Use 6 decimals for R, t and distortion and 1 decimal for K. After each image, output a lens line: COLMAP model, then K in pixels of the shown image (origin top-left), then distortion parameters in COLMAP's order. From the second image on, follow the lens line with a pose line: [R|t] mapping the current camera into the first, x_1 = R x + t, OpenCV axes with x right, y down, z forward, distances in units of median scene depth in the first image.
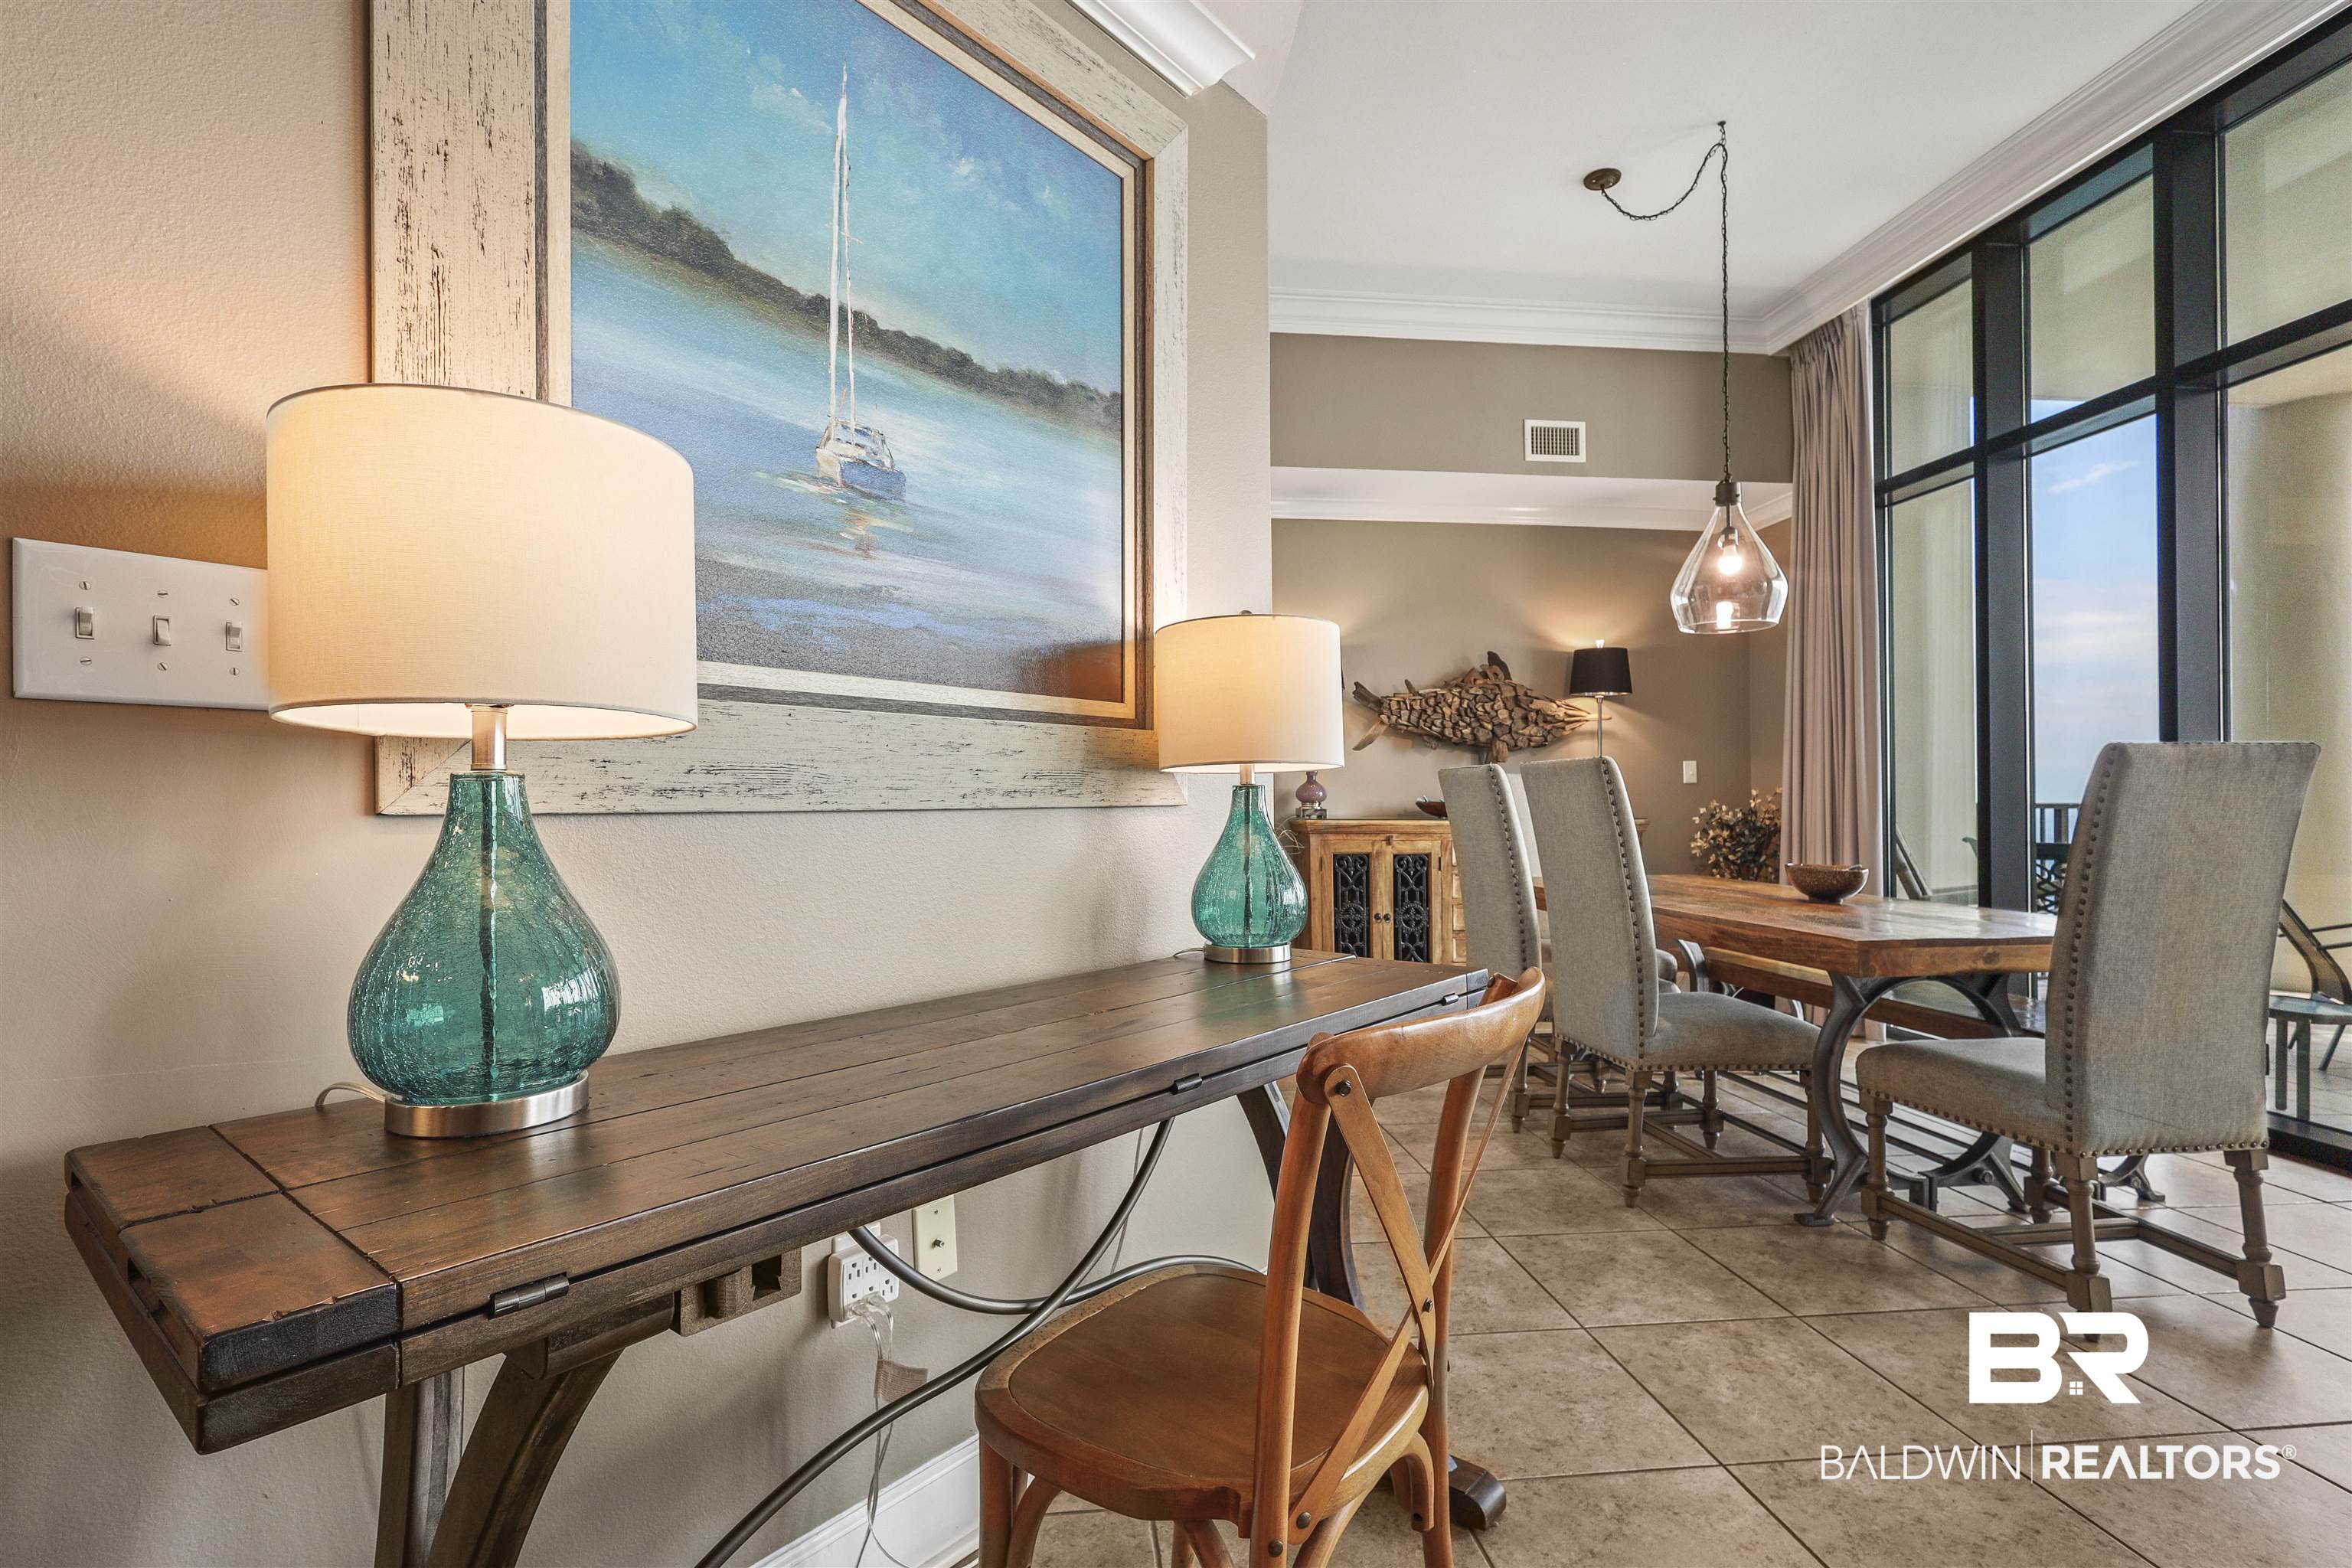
lens RADIAL K [[1092.0, 0, 1178.3], [0, 1092.0, 787.3], [0, 0, 1]] dist [-0.001539, 0.000269]
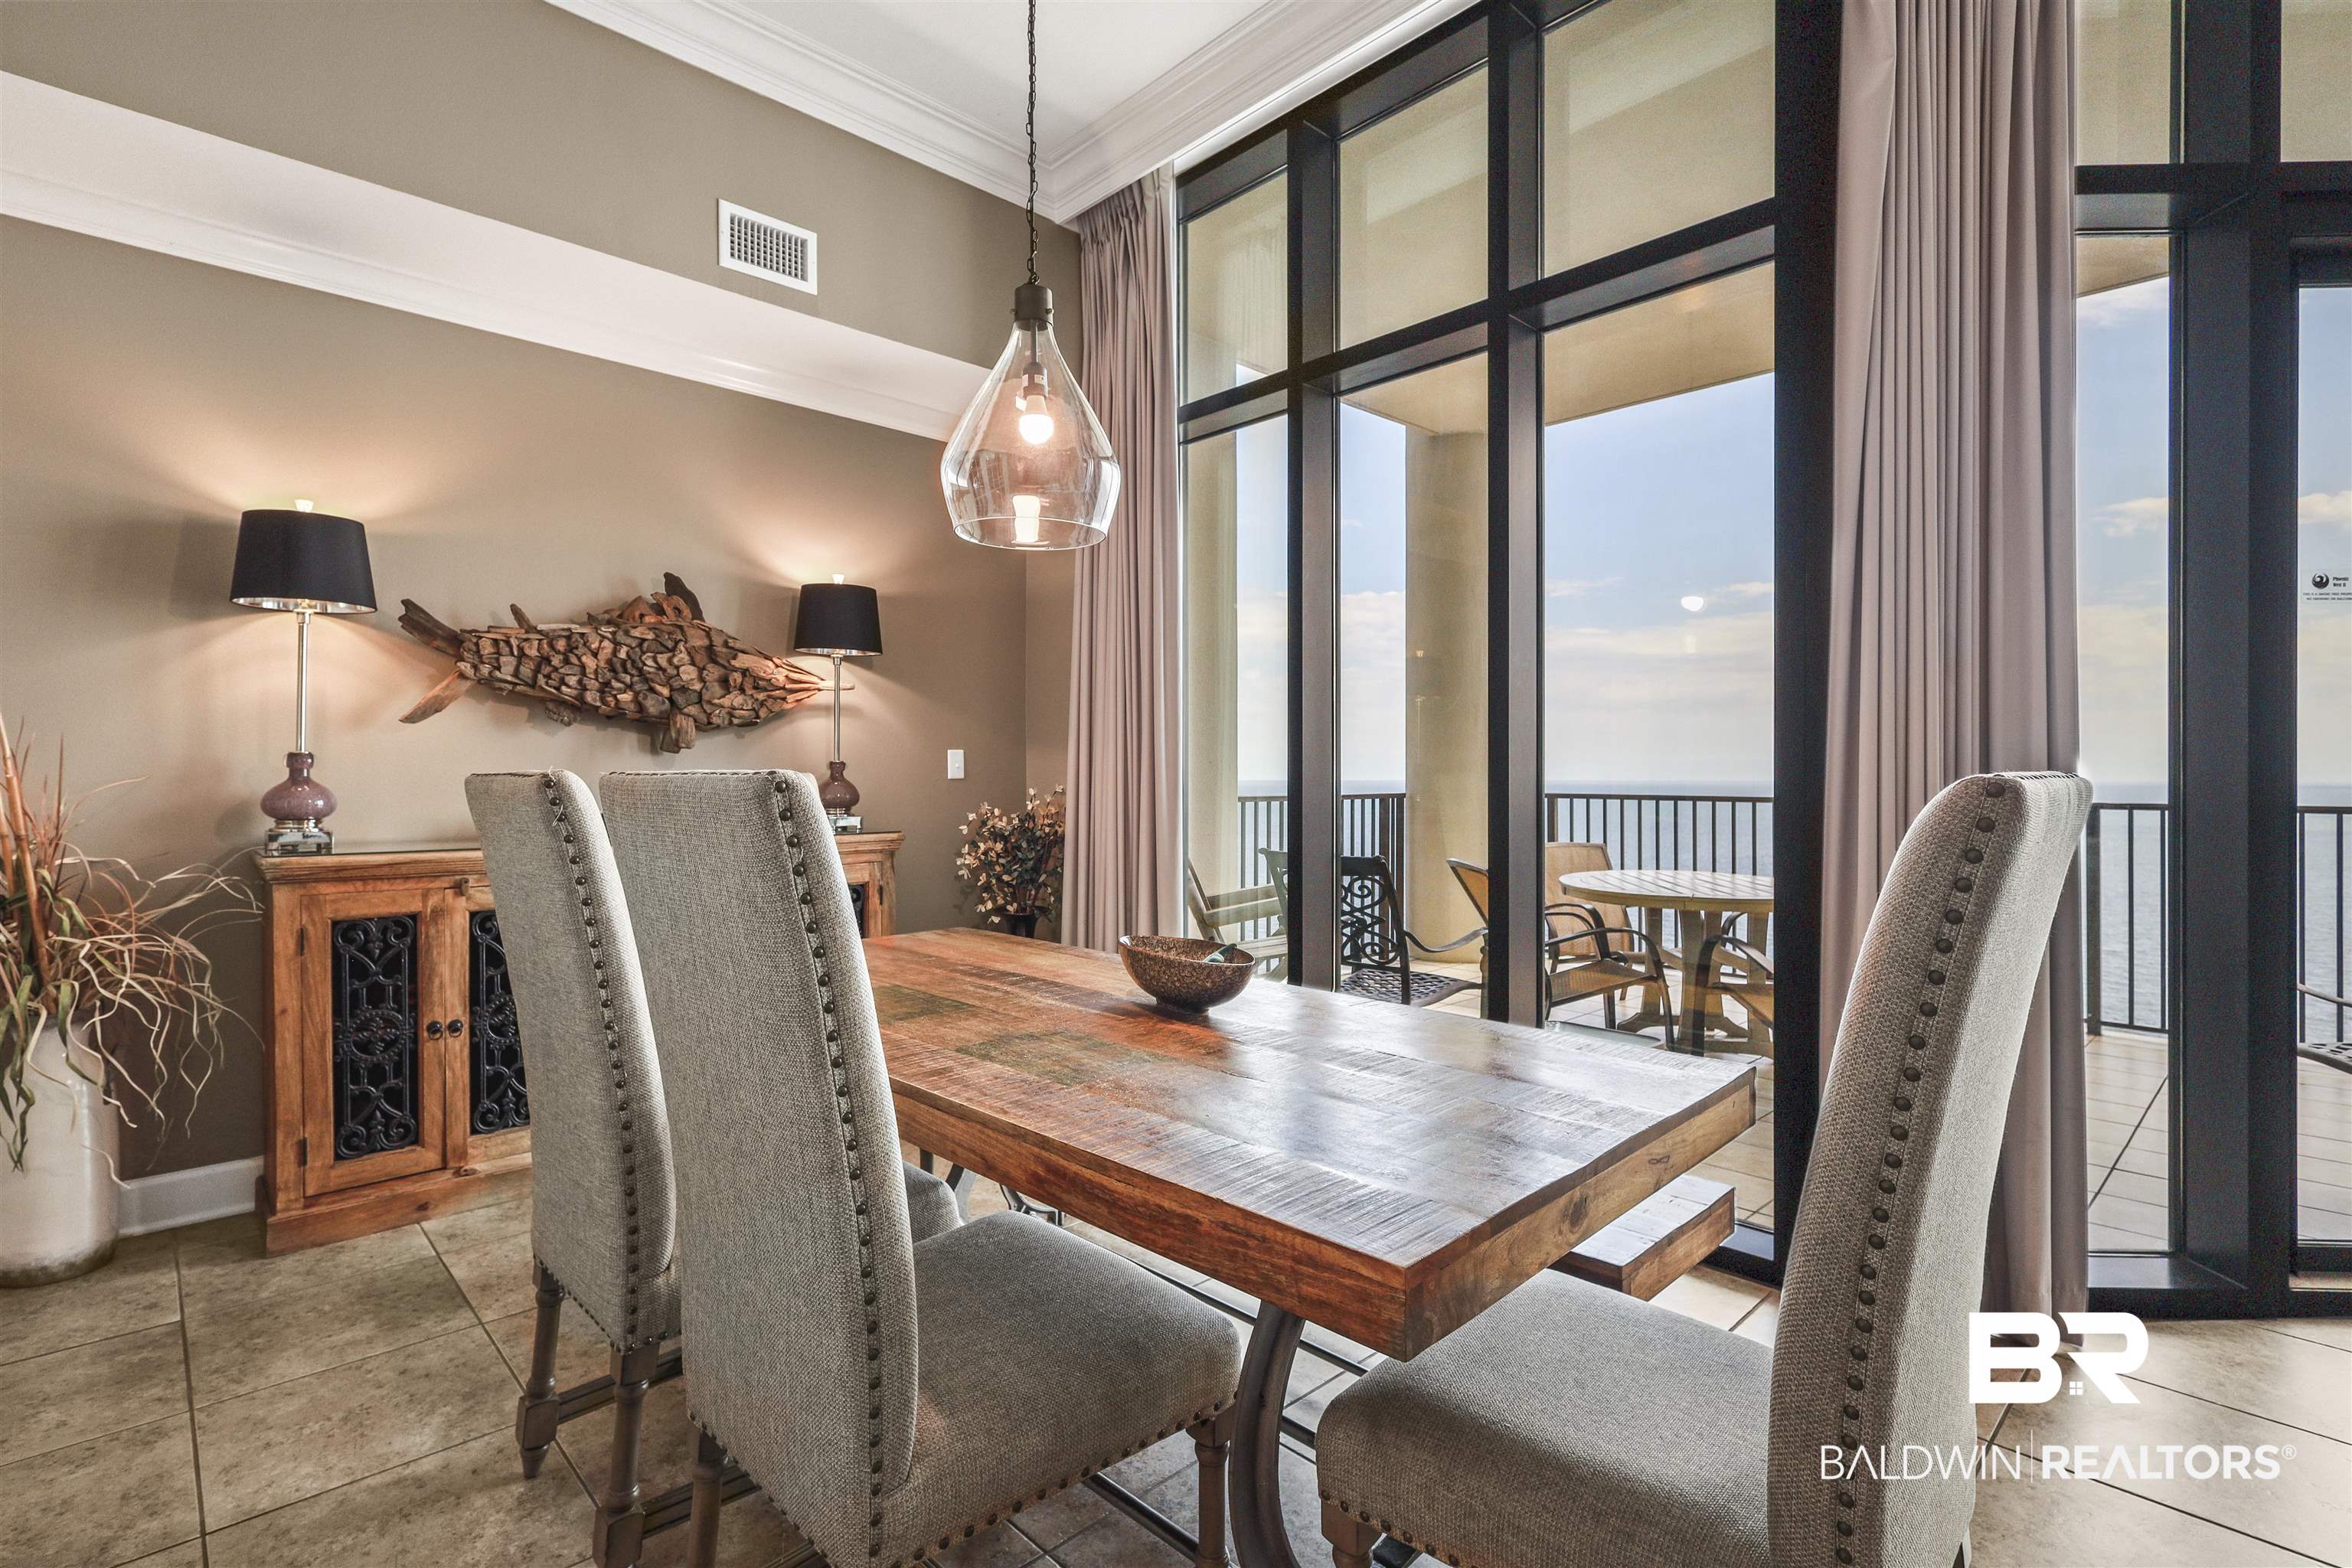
lens RADIAL K [[1104.1, 0, 1172.3], [0, 1104.1, 777.4], [0, 0, 1]] dist [0.000796, 0.000021]
pose [[0.800343, 0.000988, 0.599541, 0.144086], [-0.009211, 0.999901, 0.010649, -0.016416], [-0.599471, -0.014045, 0.800273, 0.330372]]
